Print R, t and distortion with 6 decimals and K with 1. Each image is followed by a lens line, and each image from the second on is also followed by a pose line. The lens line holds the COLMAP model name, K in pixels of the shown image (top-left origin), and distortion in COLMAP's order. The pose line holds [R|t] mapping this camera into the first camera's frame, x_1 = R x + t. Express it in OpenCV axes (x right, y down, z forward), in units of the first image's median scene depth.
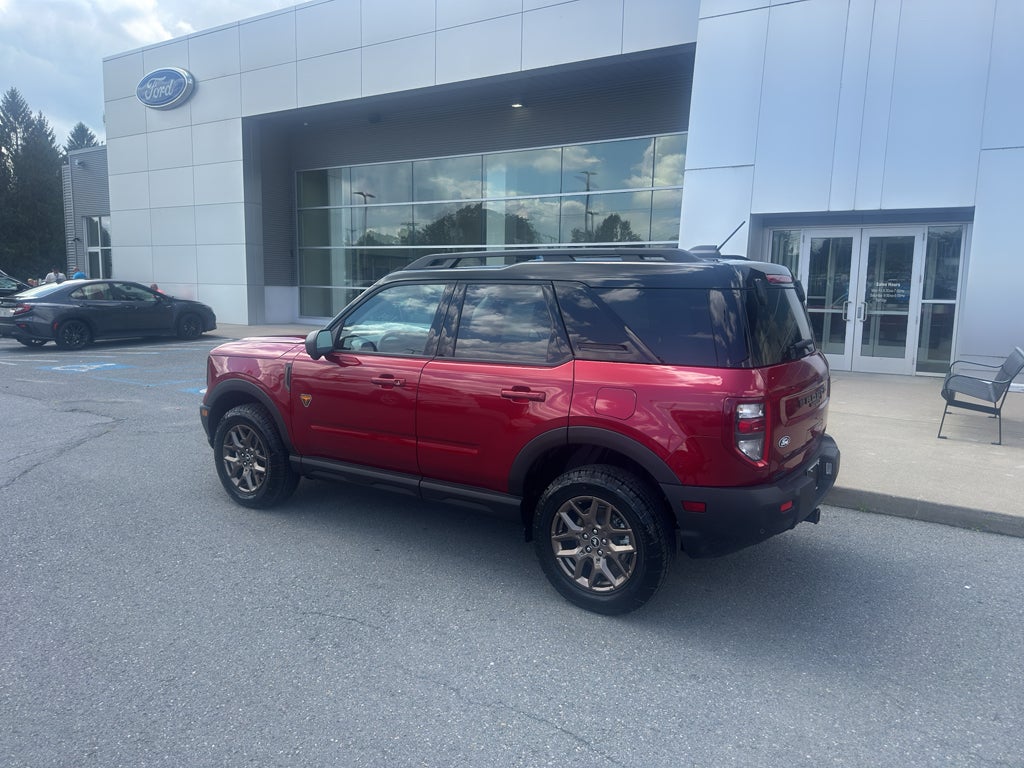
lens RADIAL K [[709.2, 0, 514.9], [0, 709.2, 382.1], [0, 0, 1]] dist [0.005136, 0.001413]
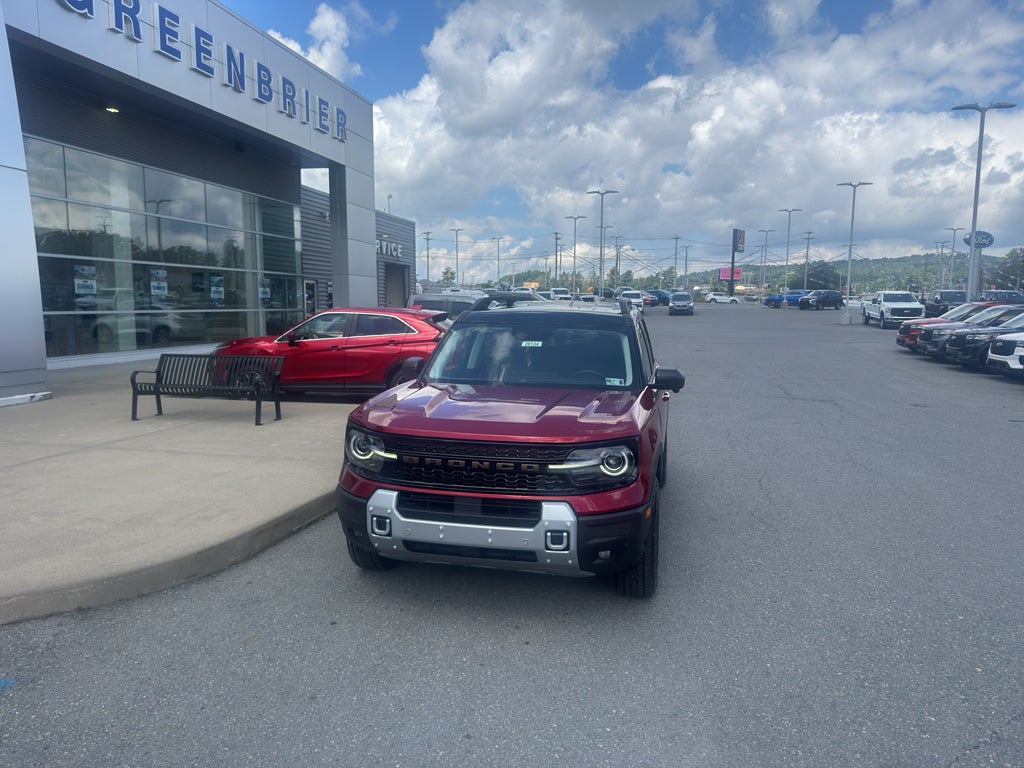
lens RADIAL K [[721.9, 0, 525.9], [0, 721.9, 385.2], [0, 0, 1]] dist [0.041791, -0.048863]
pose [[-0.360543, -0.124871, 0.924346, -0.459302], [0.110431, 0.978314, 0.175235, -0.100062], [-0.926182, 0.165256, -0.338935, 0.583190]]
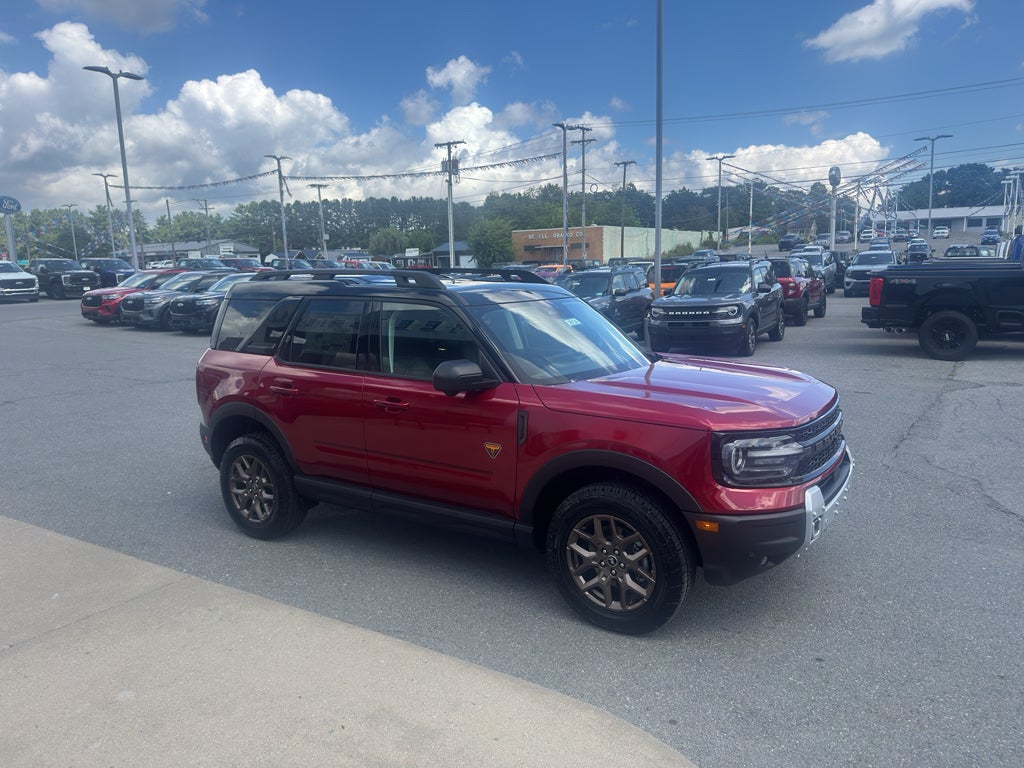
lens RADIAL K [[721.6, 0, 519.6], [0, 721.6, 387.9], [0, 0, 1]] dist [0.036902, -0.041384]
pose [[-0.999980, 0.005534, -0.002997, -0.014341], [0.004385, 0.954274, 0.298902, -0.132236], [0.004514, 0.298883, -0.954279, 0.818775]]
